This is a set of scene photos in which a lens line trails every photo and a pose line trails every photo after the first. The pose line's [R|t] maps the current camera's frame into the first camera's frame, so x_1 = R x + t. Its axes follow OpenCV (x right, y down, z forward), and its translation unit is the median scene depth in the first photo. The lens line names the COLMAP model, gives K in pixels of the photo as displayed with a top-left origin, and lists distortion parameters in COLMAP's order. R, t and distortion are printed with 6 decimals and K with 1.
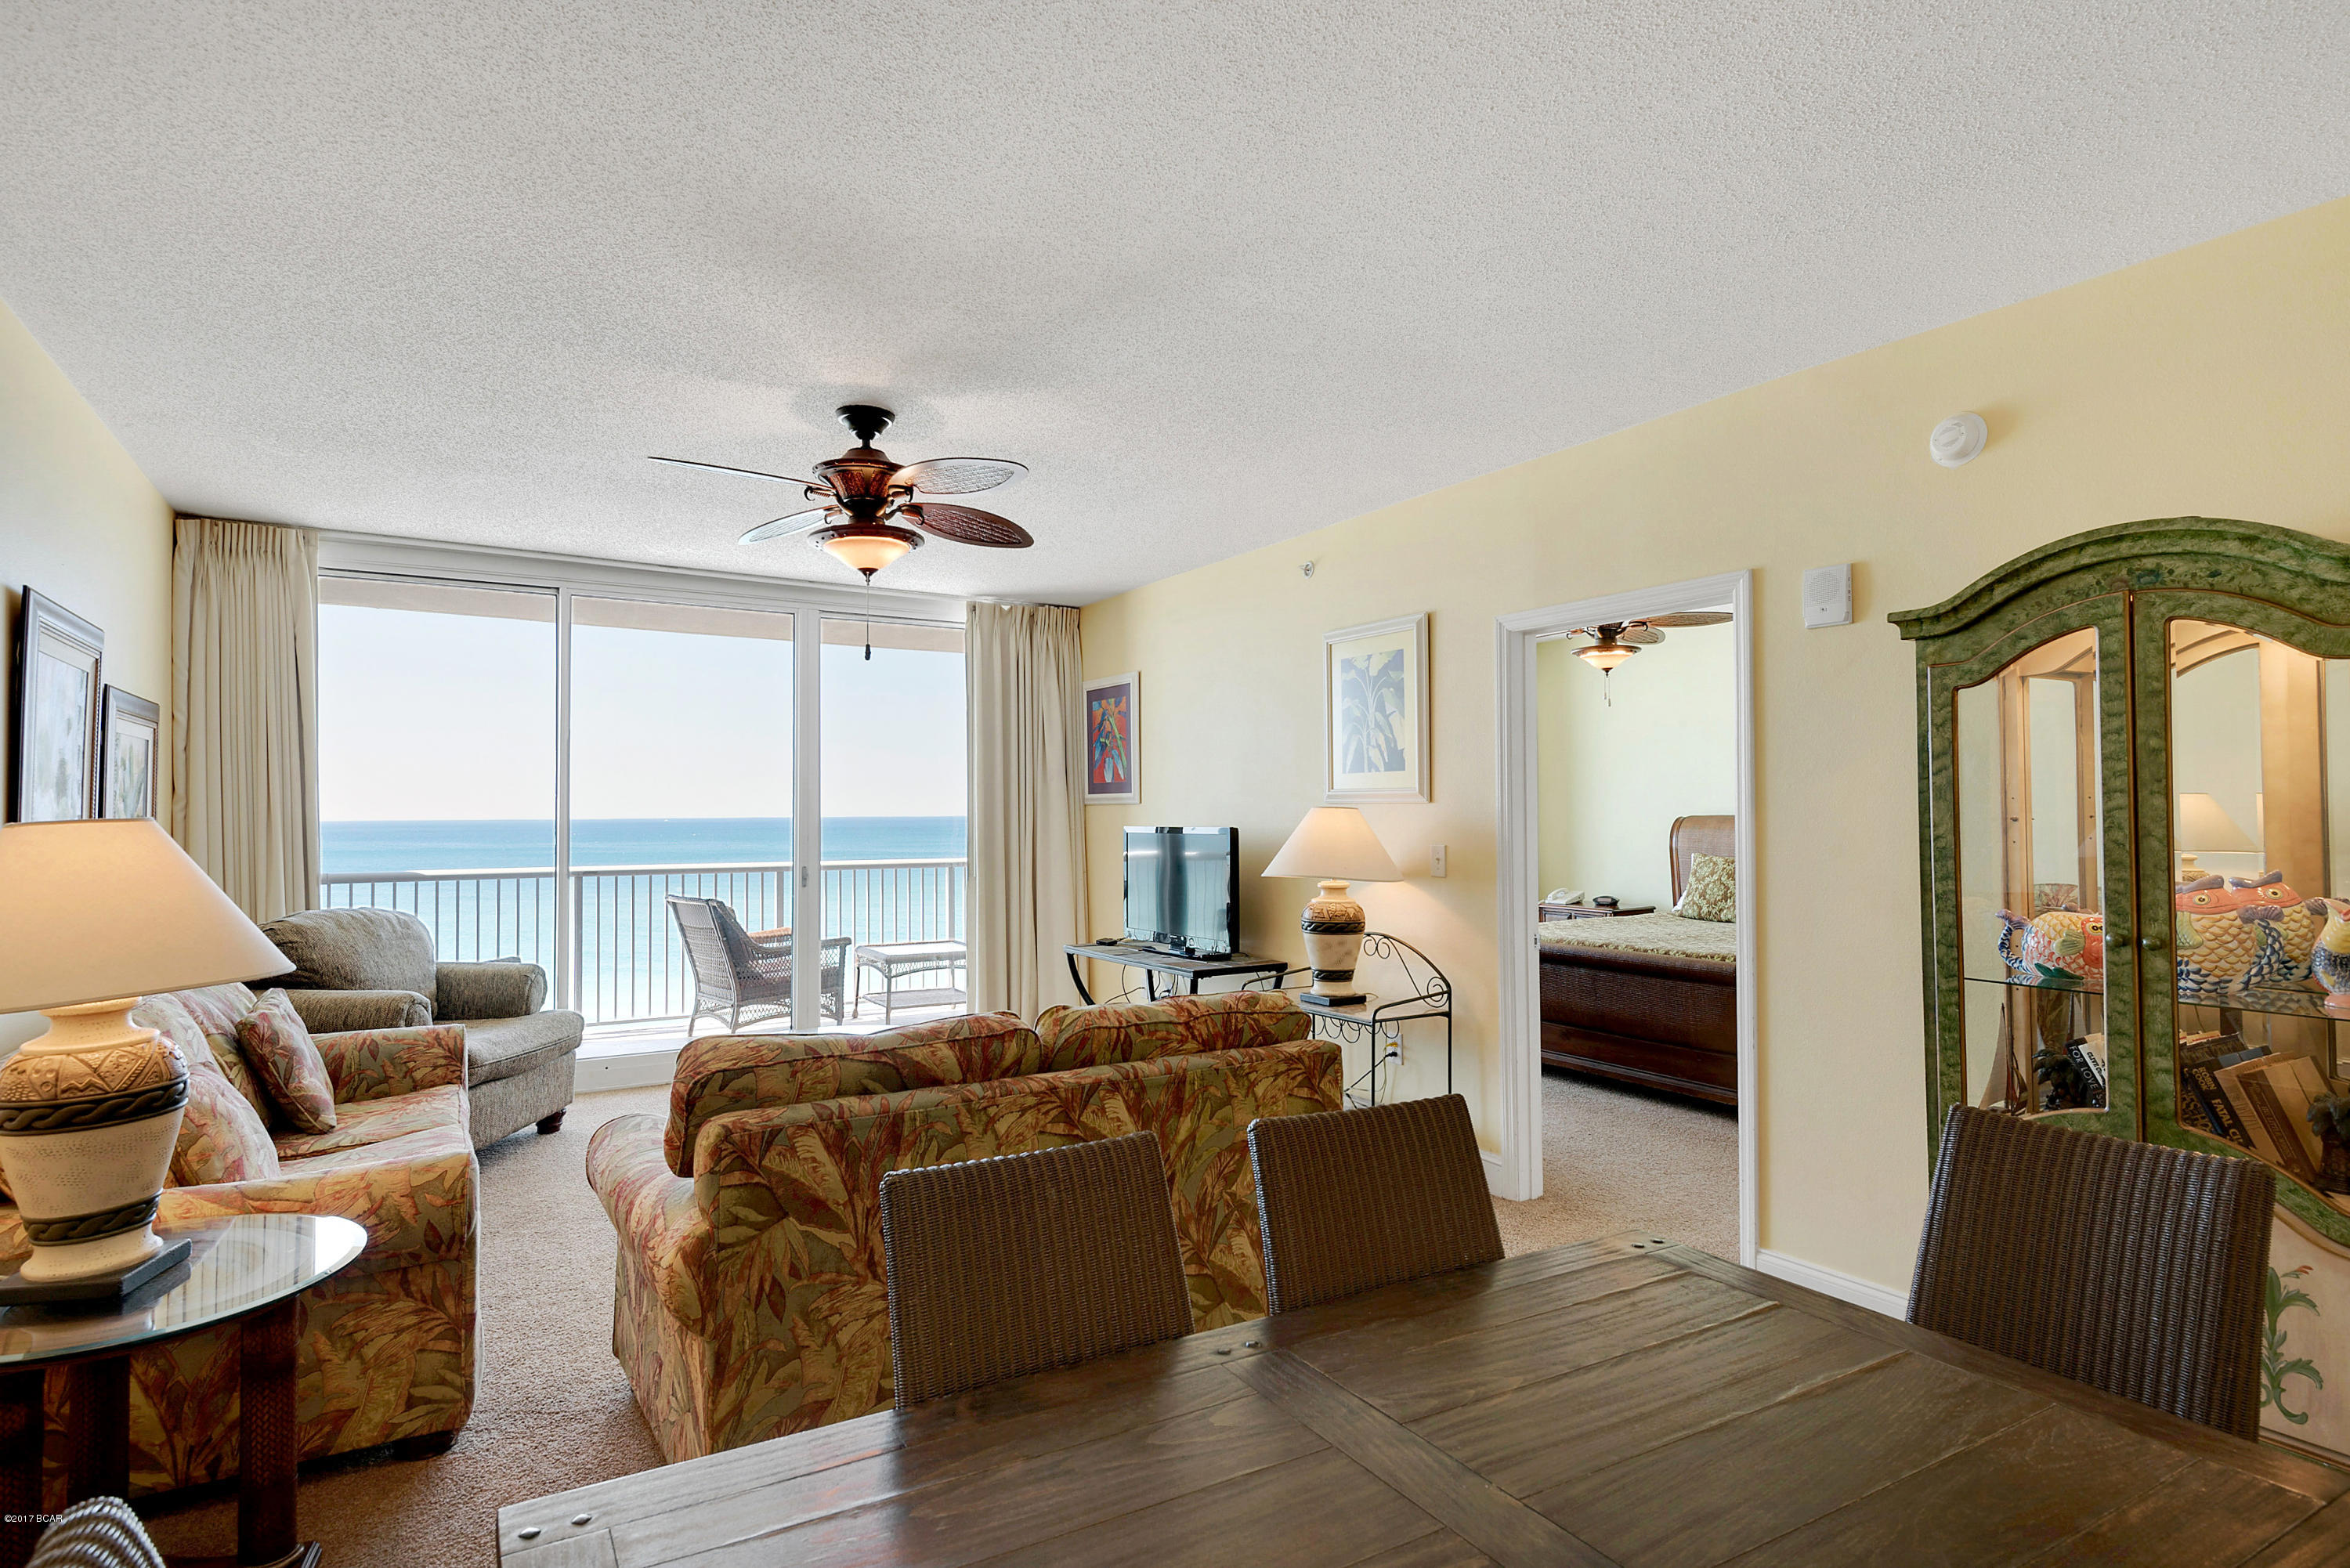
lens RADIAL K [[1223.8, 0, 1184.5], [0, 1223.8, 782.3], [0, 0, 1]] dist [0.021577, -0.009646]
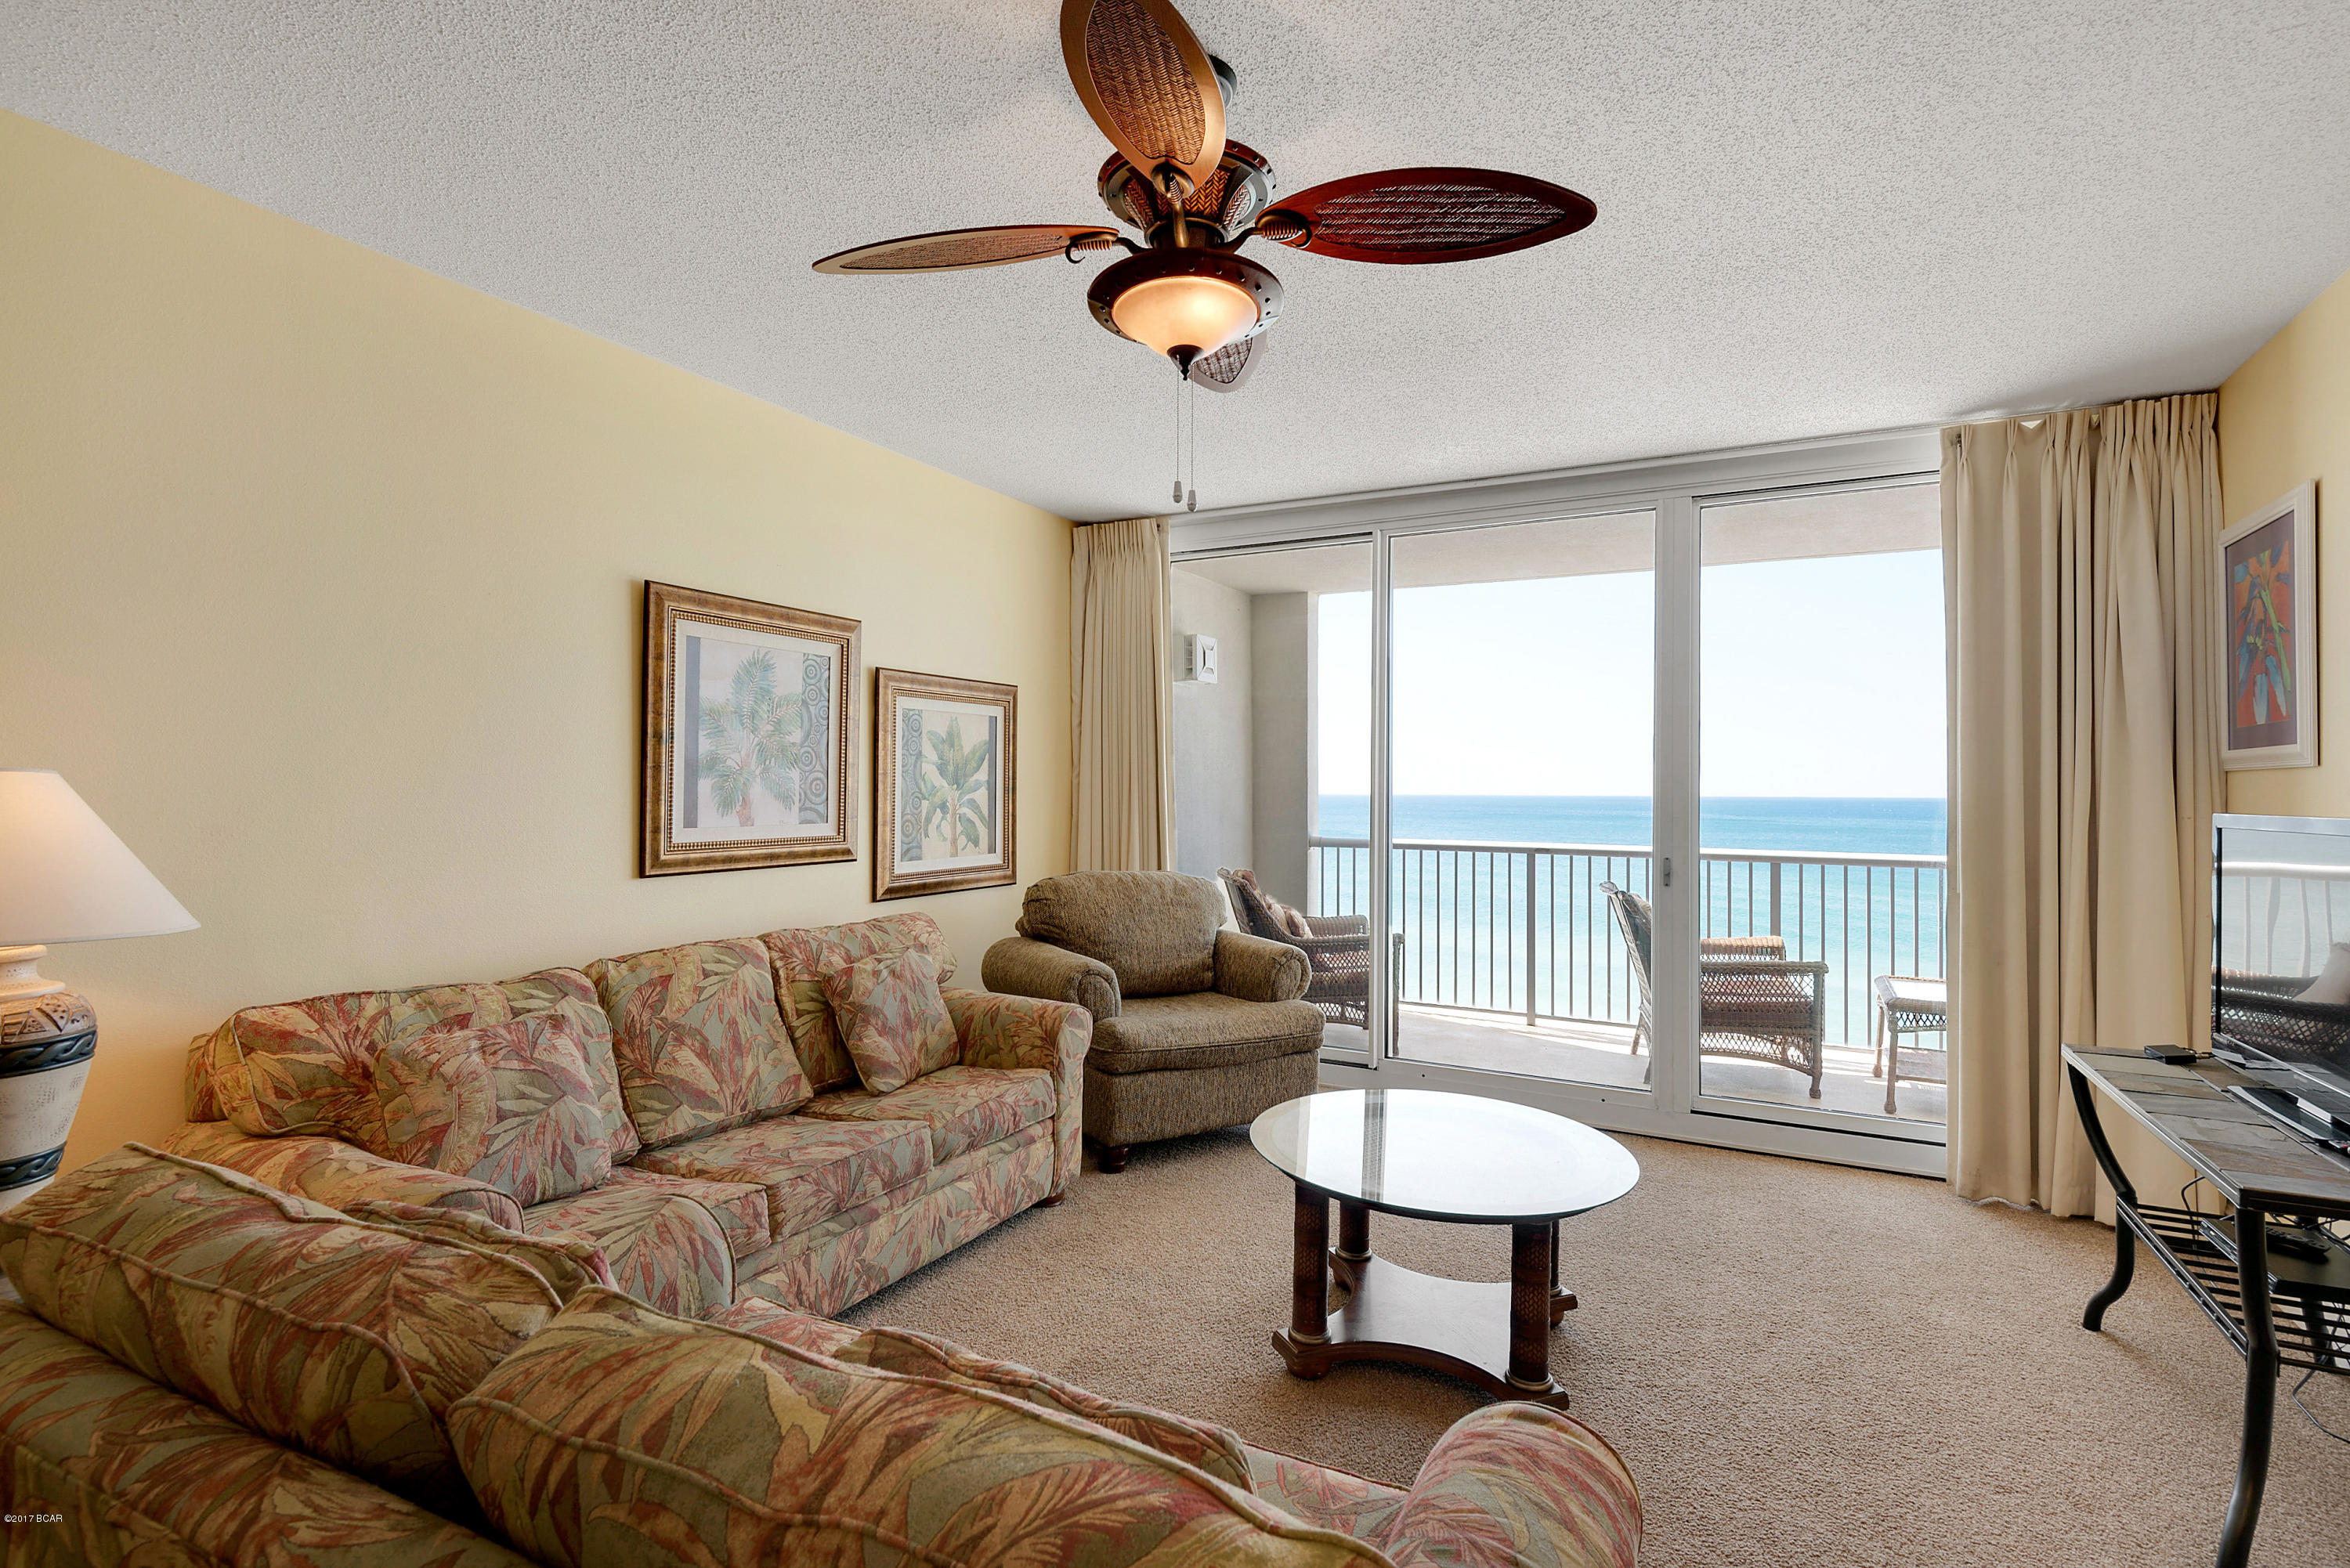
lens RADIAL K [[1106.7, 0, 1169.8], [0, 1106.7, 796.0], [0, 0, 1]] dist [0.009653, -0.010907]
pose [[0.502643, 0.012786, -0.864399, 0.240041], [0.013872, 0.999643, 0.022853, 0.029679], [0.864383, -0.023477, 0.502286, 0.926605]]
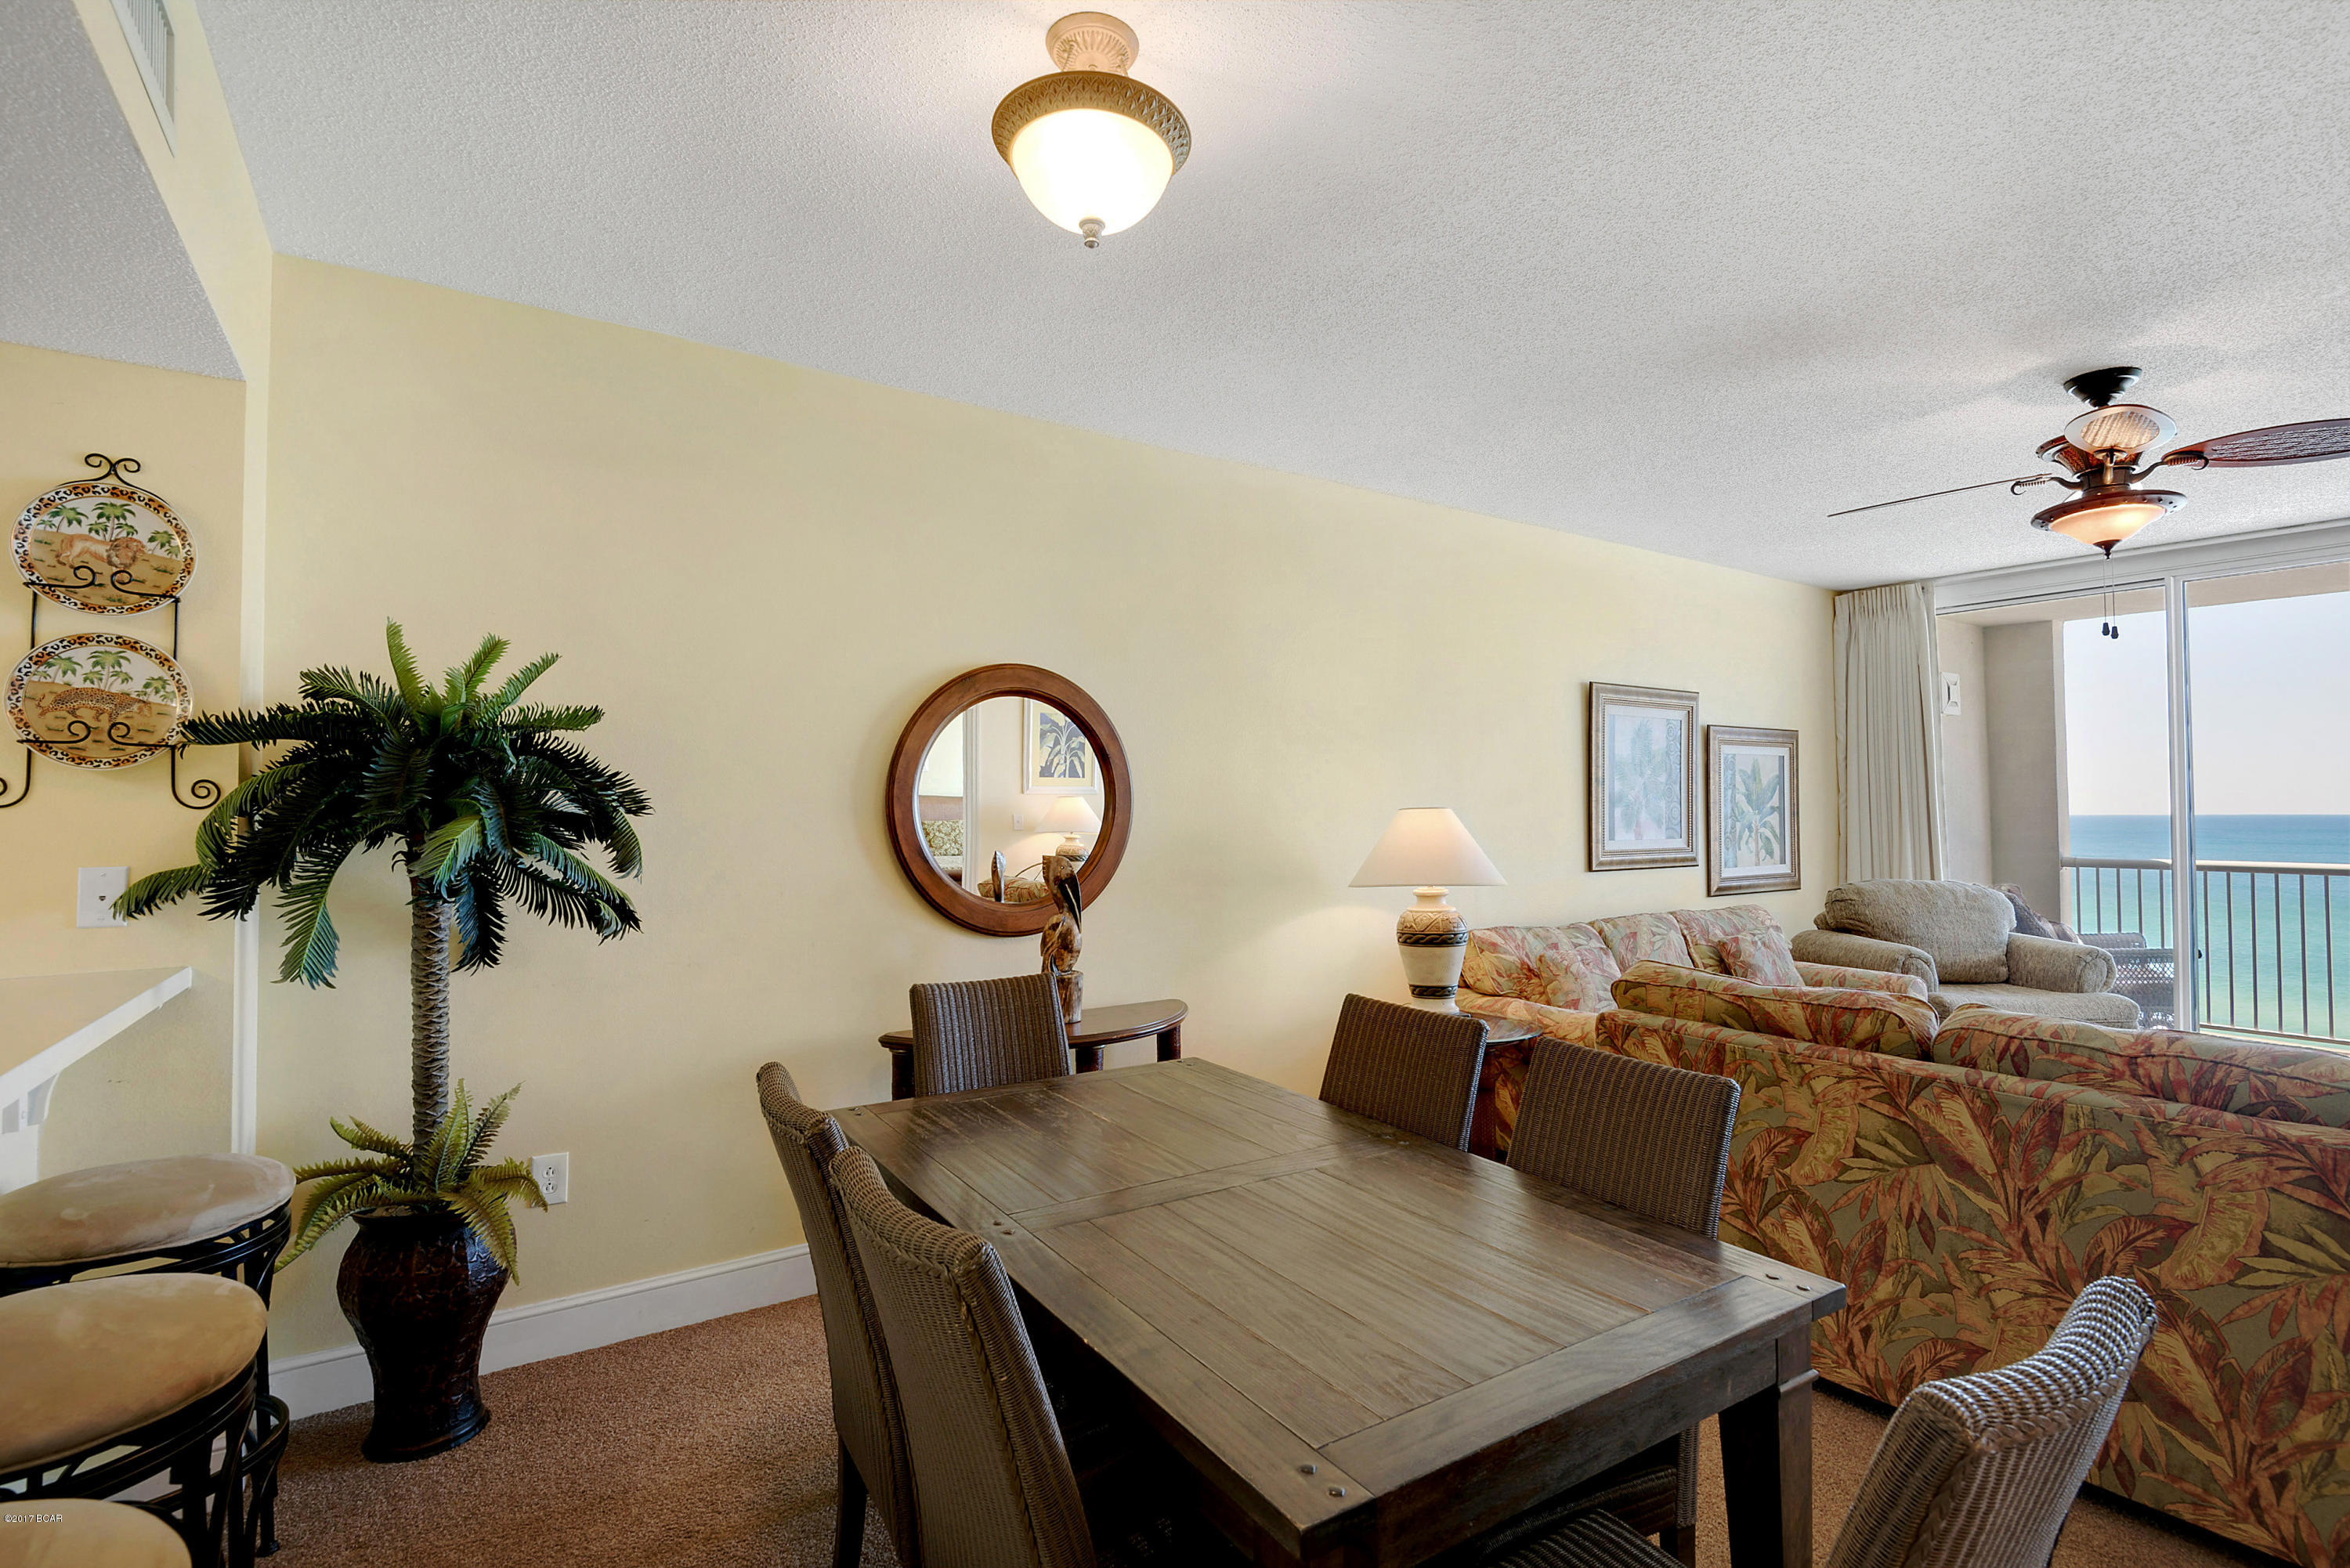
lens RADIAL K [[1106.7, 0, 1170.9], [0, 1106.7, 774.3], [0, 0, 1]] dist [0.009653, -0.010907]
pose [[0.039231, -0.028422, -0.998826, 0.707657], [0.026749, 0.999267, -0.027384, 0.007949], [0.998872, -0.025643, 0.039963, 0.316237]]
